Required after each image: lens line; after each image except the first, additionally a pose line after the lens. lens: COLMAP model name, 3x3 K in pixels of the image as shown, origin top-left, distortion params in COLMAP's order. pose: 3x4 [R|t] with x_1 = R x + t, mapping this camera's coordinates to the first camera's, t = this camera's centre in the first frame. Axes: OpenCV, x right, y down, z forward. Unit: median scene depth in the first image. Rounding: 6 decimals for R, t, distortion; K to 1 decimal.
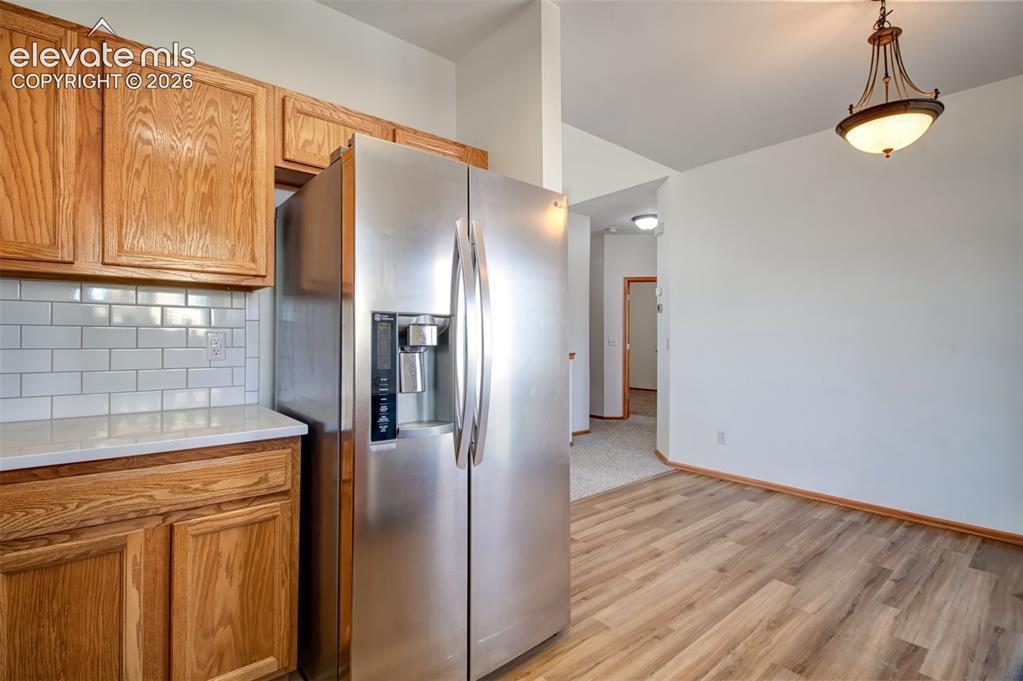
lens RADIAL K [[486.8, 0, 512.9], [0, 486.8, 334.5], [0, 0, 1]] dist [0.005196, -0.013226]
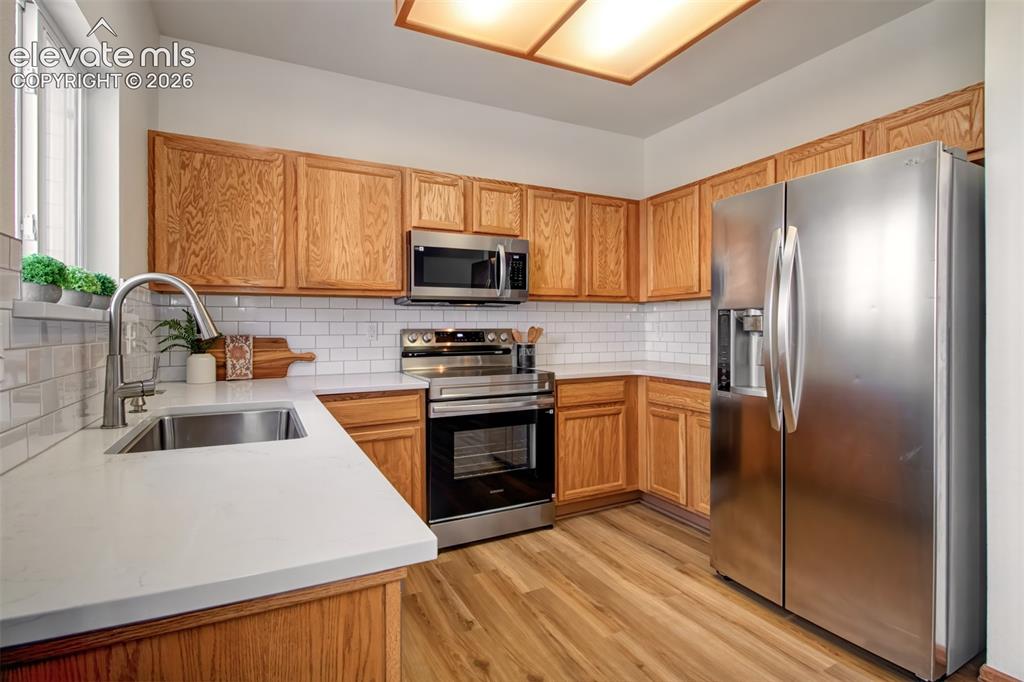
lens RADIAL K [[487.3, 0, 527.4], [0, 487.3, 327.8], [0, 0, 1]] dist [0.005196, -0.013226]
pose [[-0.199556, -0.002369, -0.979884, 0.770686], [0.013420, 0.999897, -0.005151, 0.007685], [0.979795, -0.014178, -0.199503, 0.386893]]
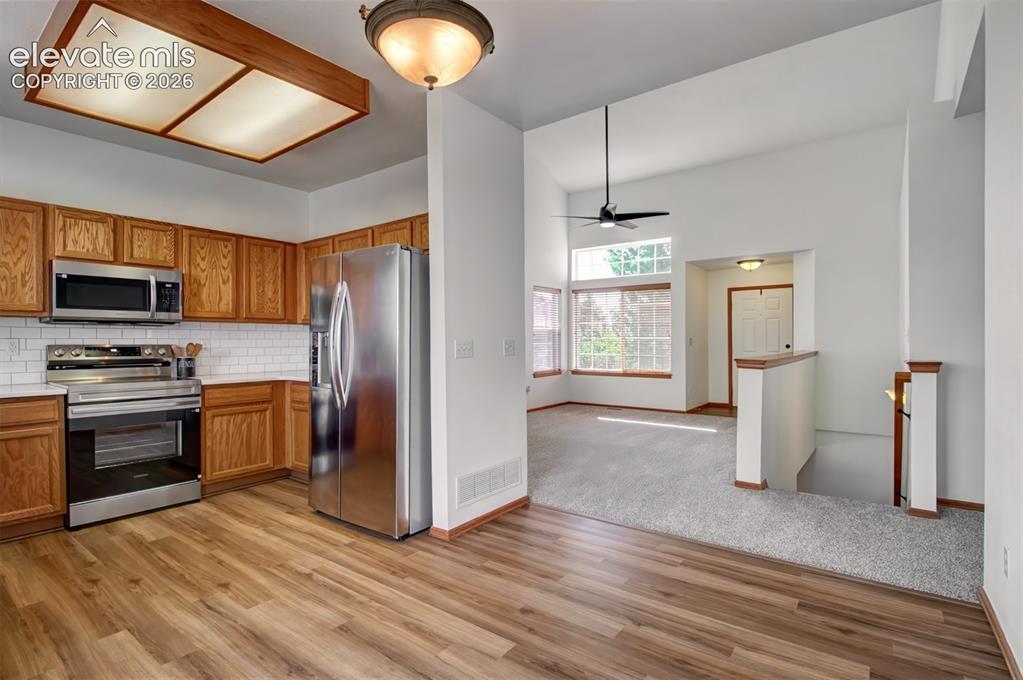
lens RADIAL K [[486.8, 0, 518.1], [0, 486.8, 346.6], [0, 0, 1]] dist [0.005196, -0.013226]
pose [[0.230600, 0.004691, -0.973037, 1.224196], [0.013267, 0.999880, 0.007964, 0.011378], [0.972958, -0.014745, 0.230510, 0.774655]]
